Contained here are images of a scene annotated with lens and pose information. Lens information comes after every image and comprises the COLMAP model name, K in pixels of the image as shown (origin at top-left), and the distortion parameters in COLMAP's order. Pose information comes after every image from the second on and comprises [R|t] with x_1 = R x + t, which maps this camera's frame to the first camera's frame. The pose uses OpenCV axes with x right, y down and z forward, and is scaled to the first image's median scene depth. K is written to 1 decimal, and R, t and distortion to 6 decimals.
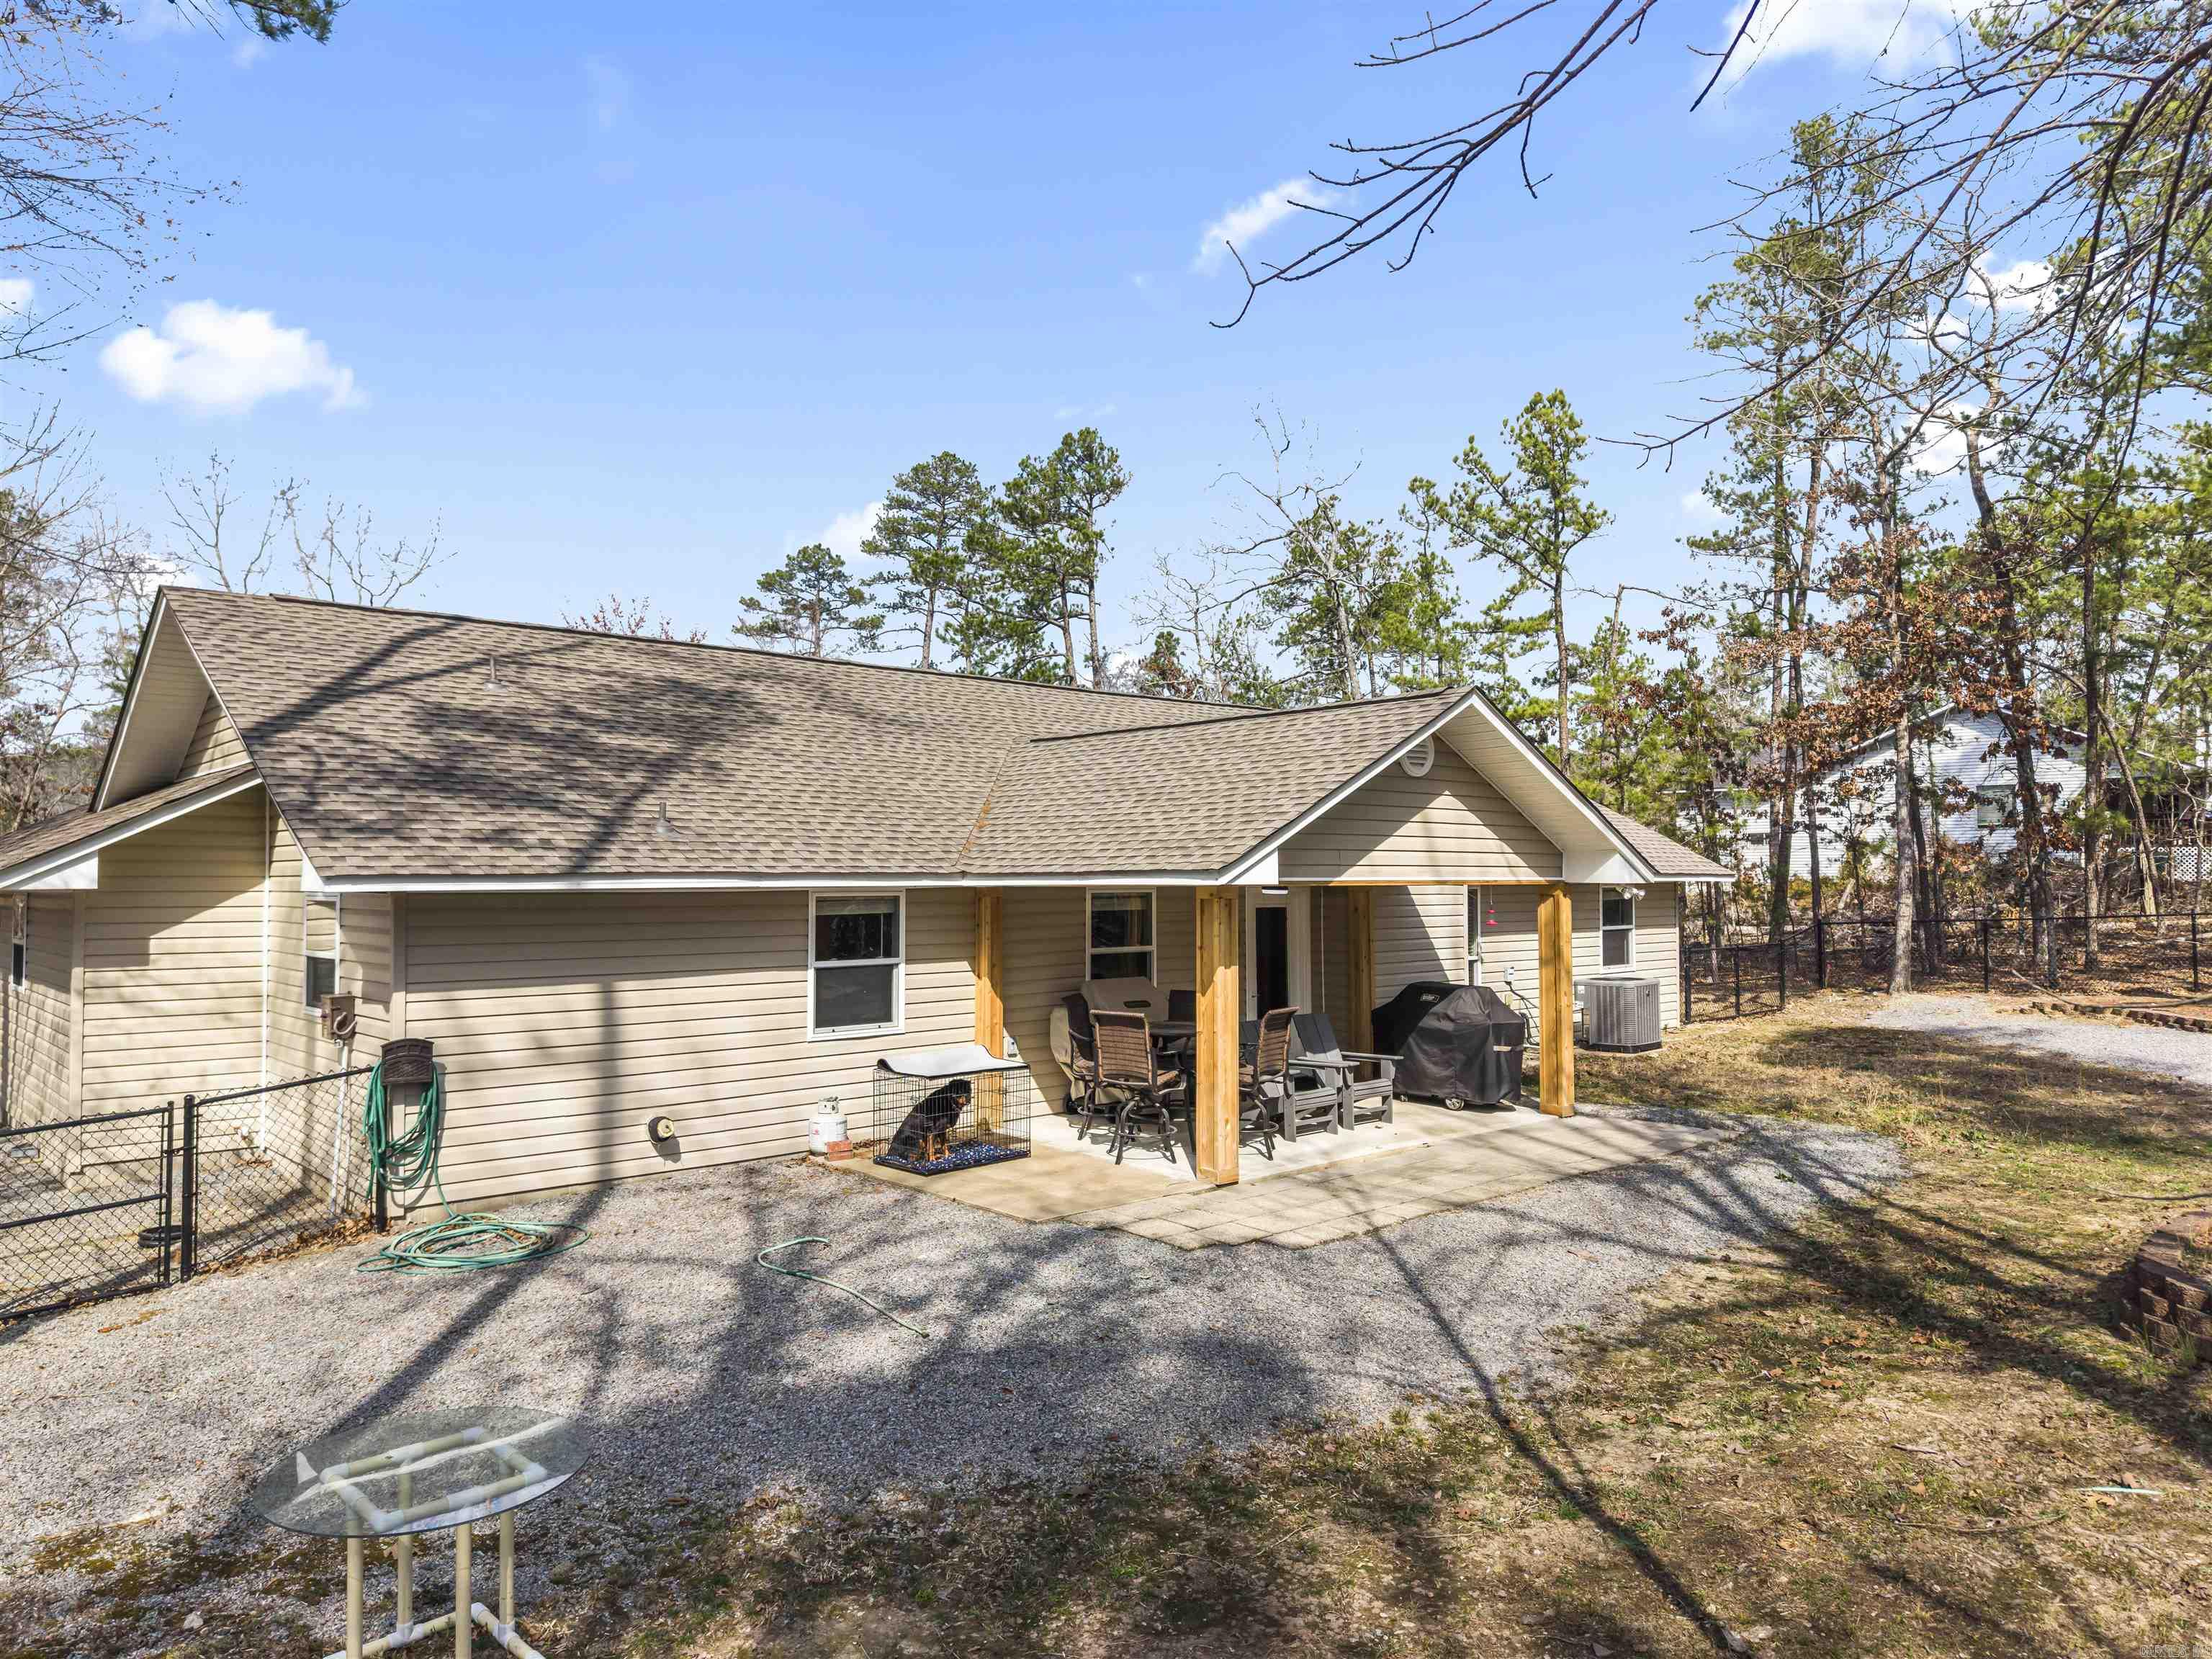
lens RADIAL K [[1479.9, 0, 1098.9], [0, 1479.9, 829.8], [0, 0, 1]] dist [0.035736, -0.051414]
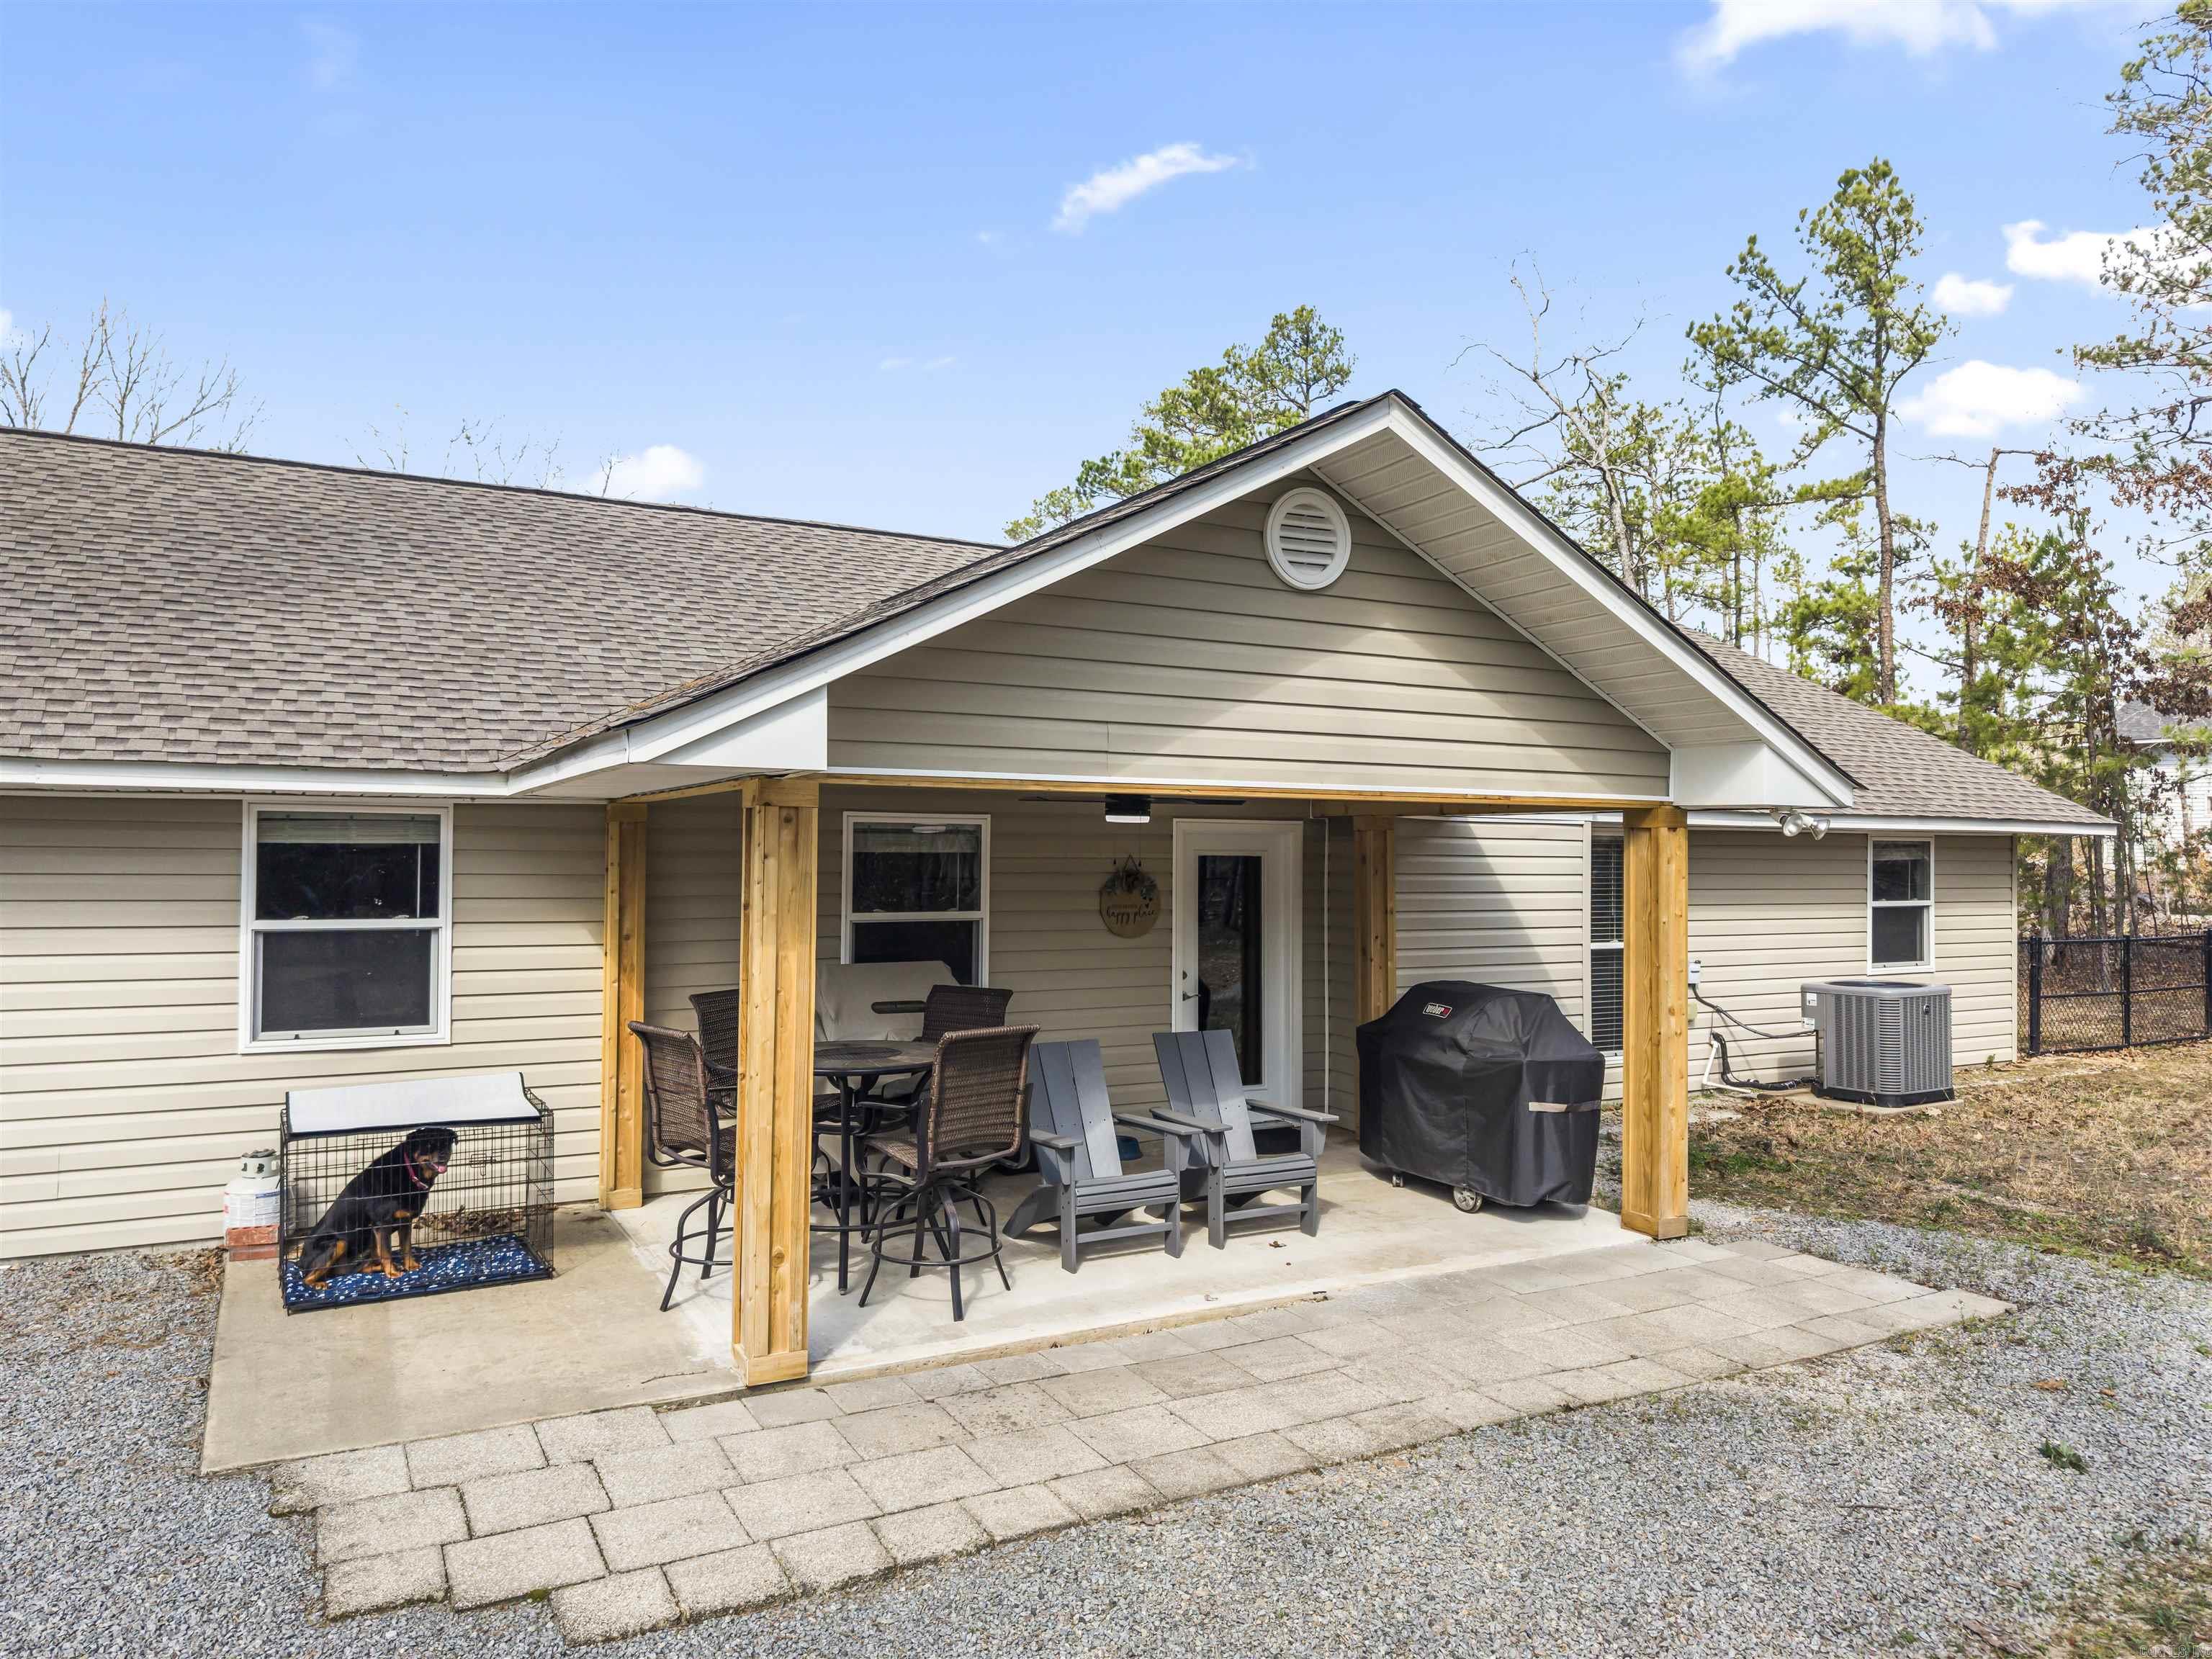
lens RADIAL K [[1506.6, 0, 1101.2], [0, 1506.6, 827.1], [0, 0, 1]] dist [0.014076, -0.010702]
pose [[0.972909, 0.006064, -0.231108, 0.120435], [-0.002912, 0.999898, 0.013977, 0.018275], [0.231169, -0.012925, 0.972828, 0.210540]]
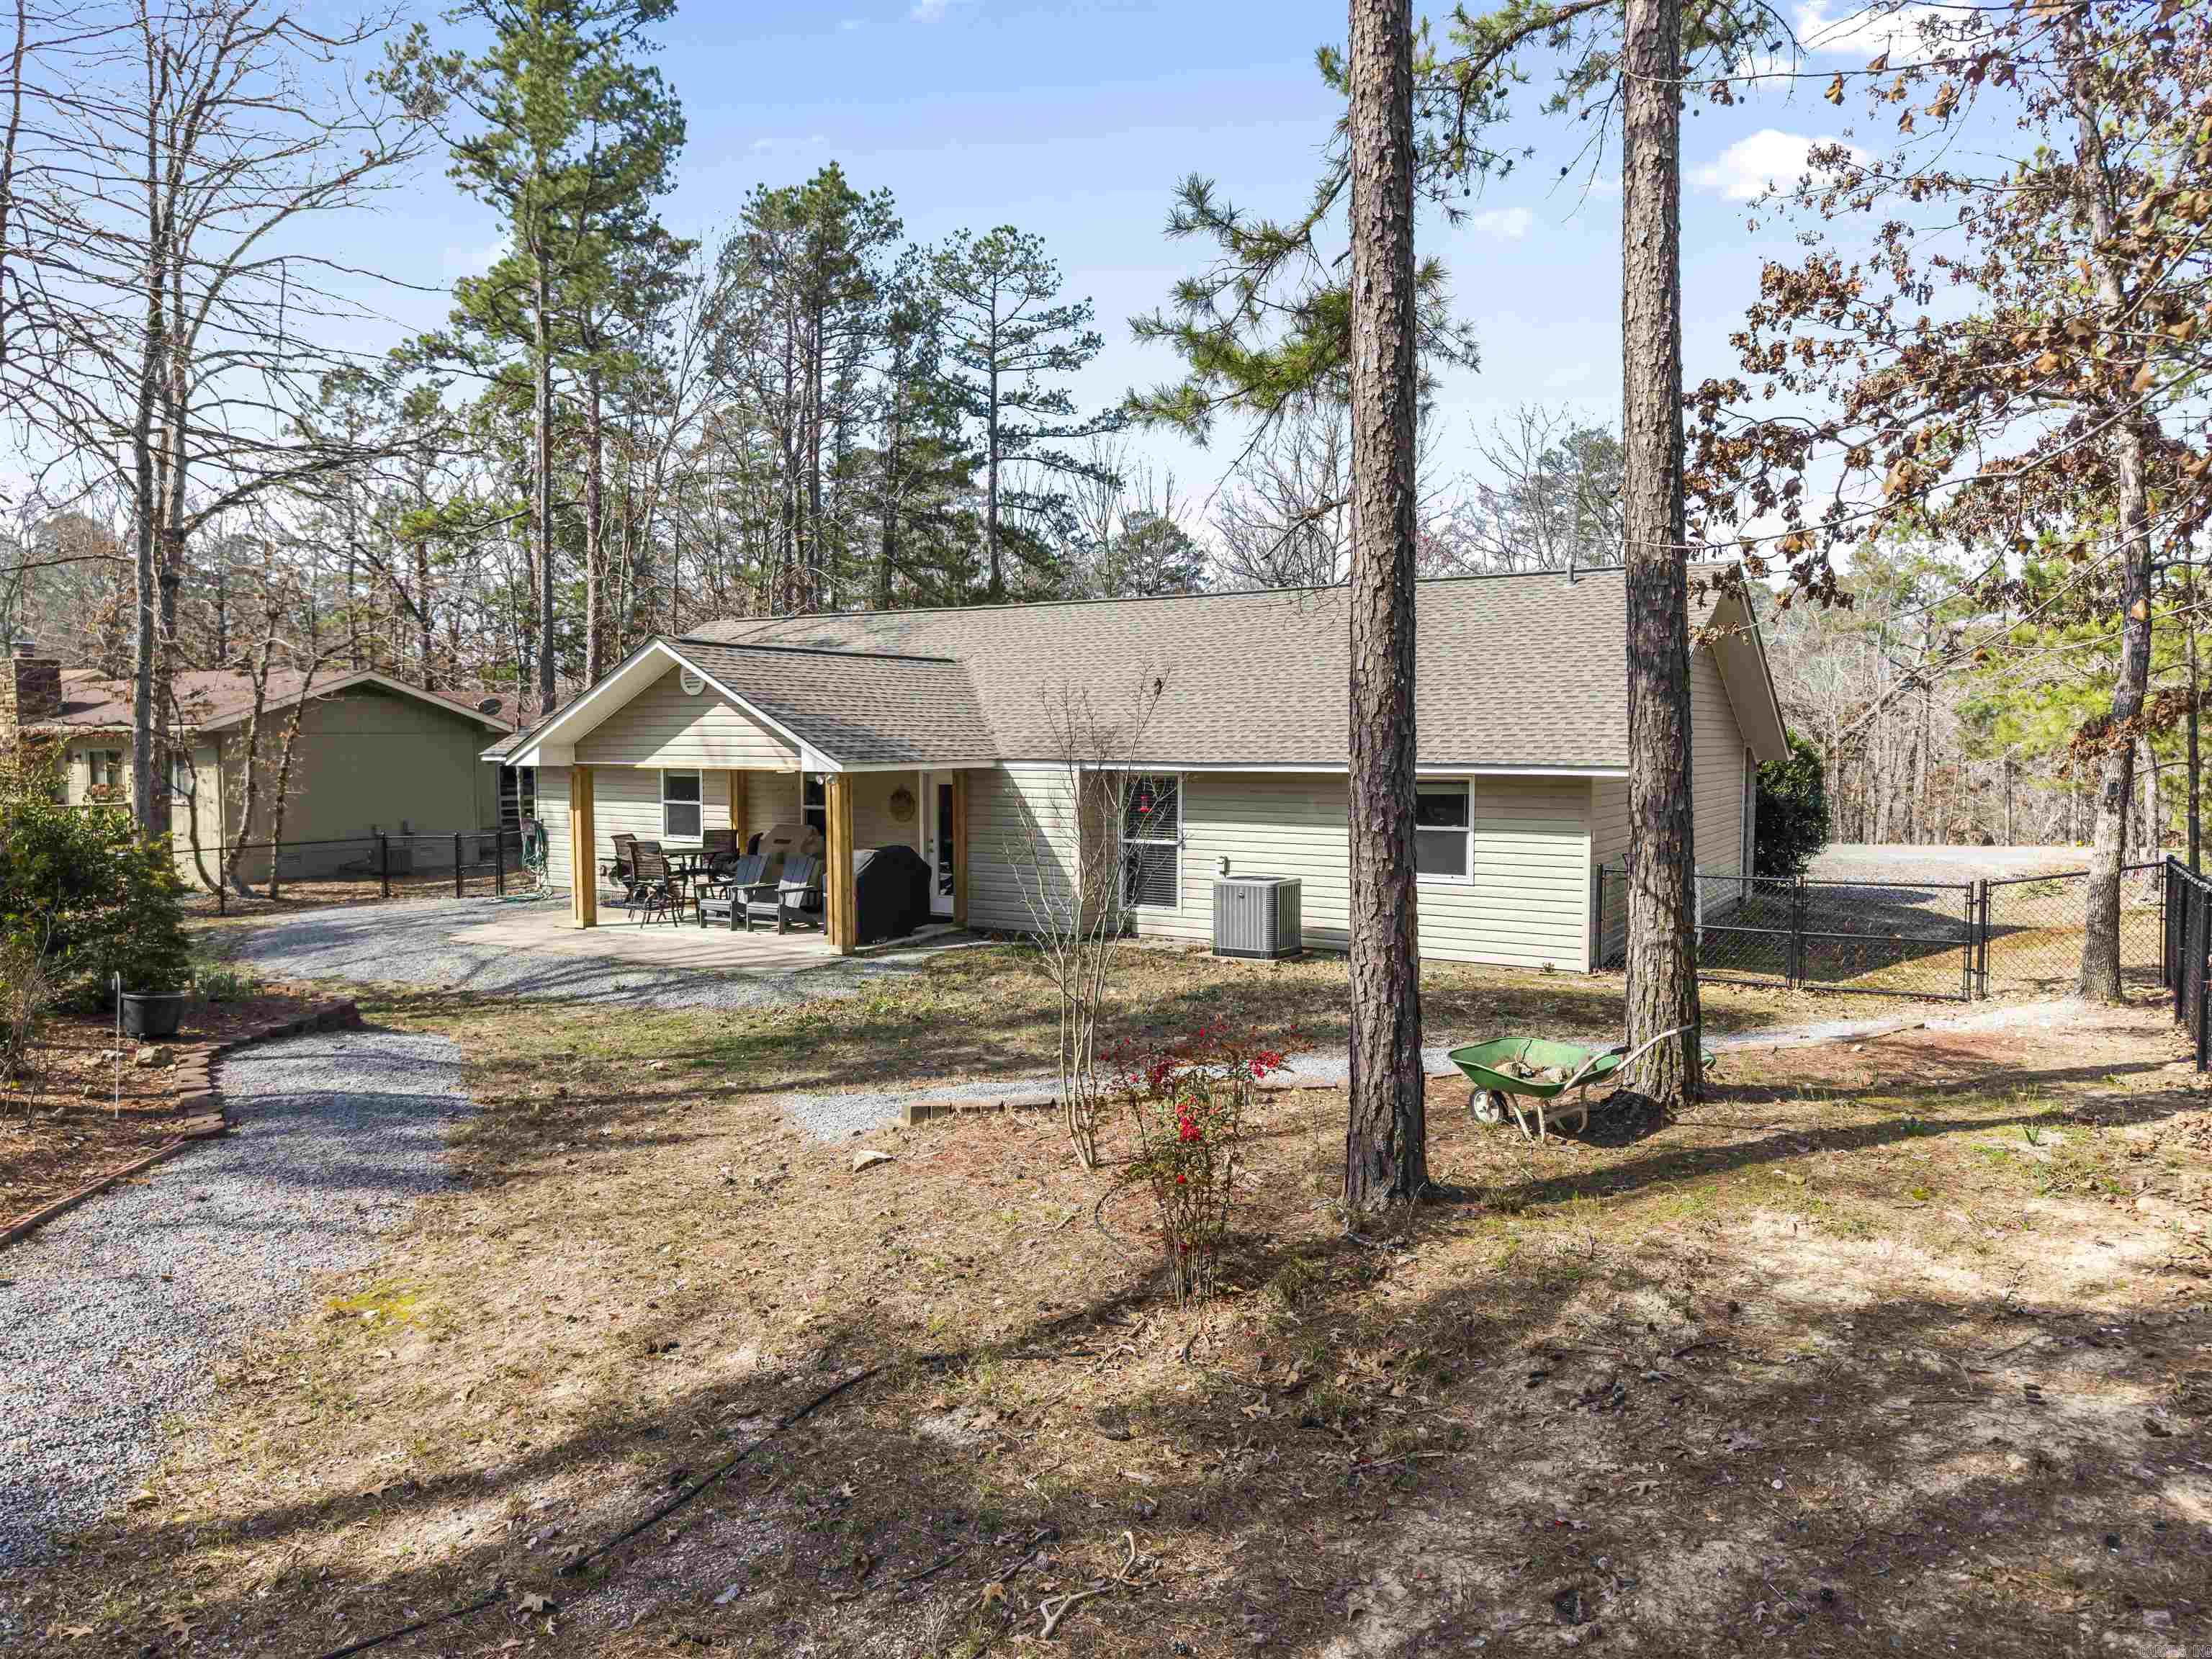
lens RADIAL K [[1479.9, 0, 1098.9], [0, 1479.9, 829.8], [0, 0, 1]] dist [0.035736, -0.051414]
pose [[0.269625, 0.062536, -0.960933, 0.795694], [0.031275, 0.996794, 0.073645, 0.000752], [0.962457, -0.049909, 0.266805, 0.444287]]
